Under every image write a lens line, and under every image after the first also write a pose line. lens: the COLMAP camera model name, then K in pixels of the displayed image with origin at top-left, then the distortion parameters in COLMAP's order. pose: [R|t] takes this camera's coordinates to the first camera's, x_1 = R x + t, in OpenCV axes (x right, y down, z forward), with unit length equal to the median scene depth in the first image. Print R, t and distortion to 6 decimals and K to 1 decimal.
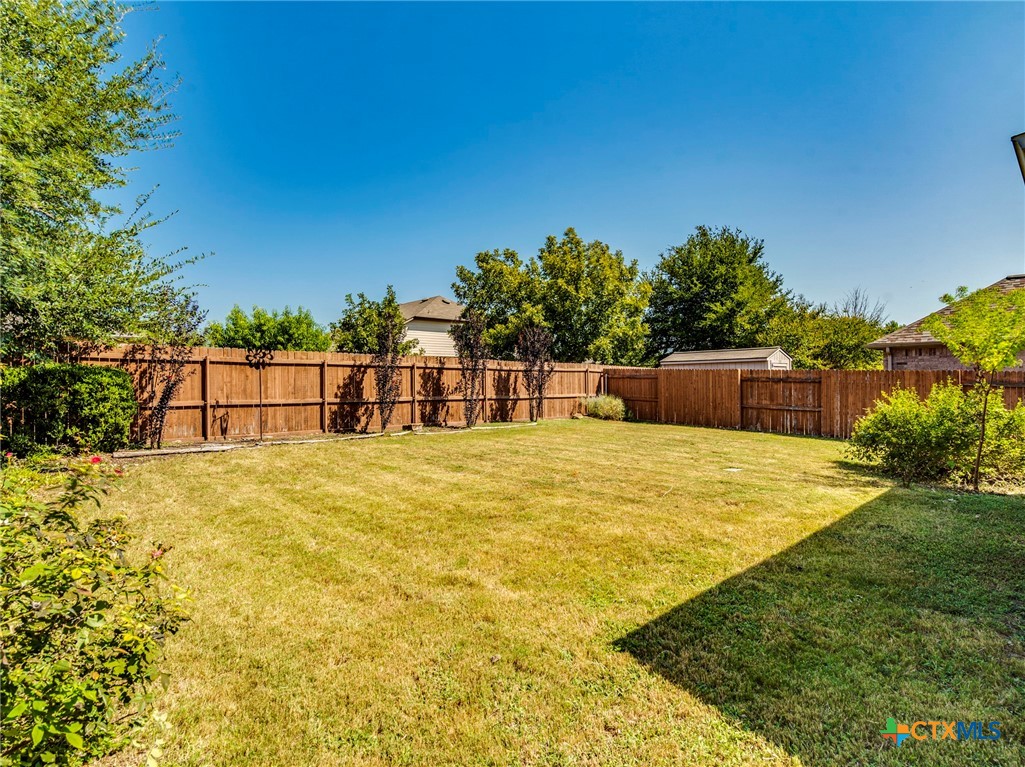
lens RADIAL K [[525.8, 0, 515.9], [0, 525.8, 379.7], [0, 0, 1]] dist [-0.003656, -0.000070]
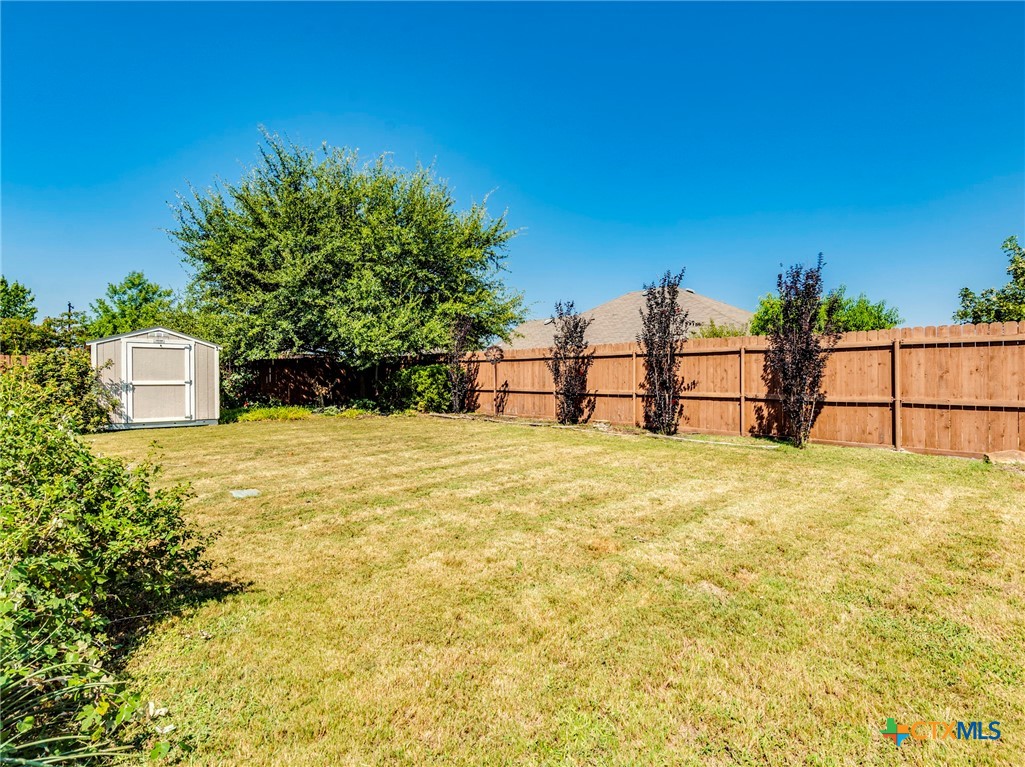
lens RADIAL K [[525.8, 0, 512.4], [0, 525.8, 379.9], [0, 0, 1]] dist [-0.003656, -0.000070]
pose [[-0.079869, 0.002999, -0.996801, 0.655505], [0.005445, 0.999982, 0.002572, 0.011776], [0.996790, -0.005222, -0.079884, 0.862682]]
